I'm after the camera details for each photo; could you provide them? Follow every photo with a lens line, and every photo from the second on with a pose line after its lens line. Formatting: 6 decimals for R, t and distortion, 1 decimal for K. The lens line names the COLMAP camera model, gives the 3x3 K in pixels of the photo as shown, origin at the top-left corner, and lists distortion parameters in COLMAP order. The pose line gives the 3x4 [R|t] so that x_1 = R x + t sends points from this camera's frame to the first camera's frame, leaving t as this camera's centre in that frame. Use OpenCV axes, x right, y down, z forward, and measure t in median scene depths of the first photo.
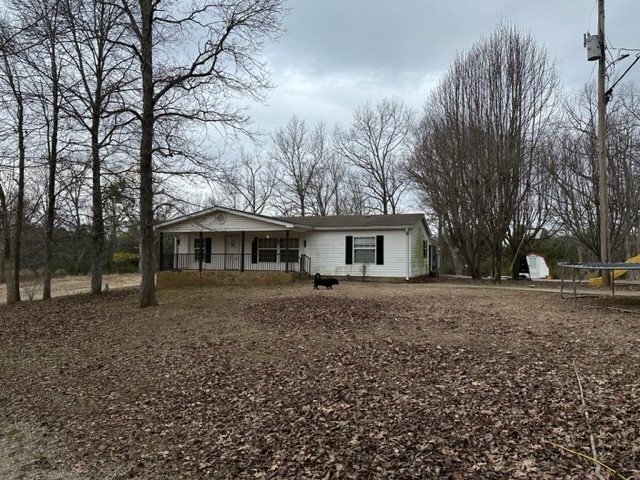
lens RADIAL K [[561.9, 0, 320.0], [0, 561.9, 240.0], [0, 0, 1]] dist [0.002991, 0.000493]
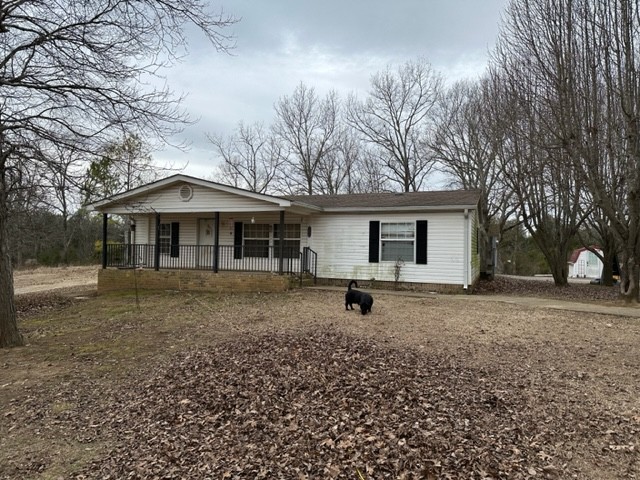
lens RADIAL K [[561.9, 0, 320.0], [0, 561.9, 240.0], [0, 0, 1]] dist [0.002991, 0.000493]
pose [[0.999809, 0.010165, -0.016699, -0.001557], [-0.009859, 0.999783, 0.018347, 0.003442], [0.016882, -0.018179, 0.999692, 0.267612]]
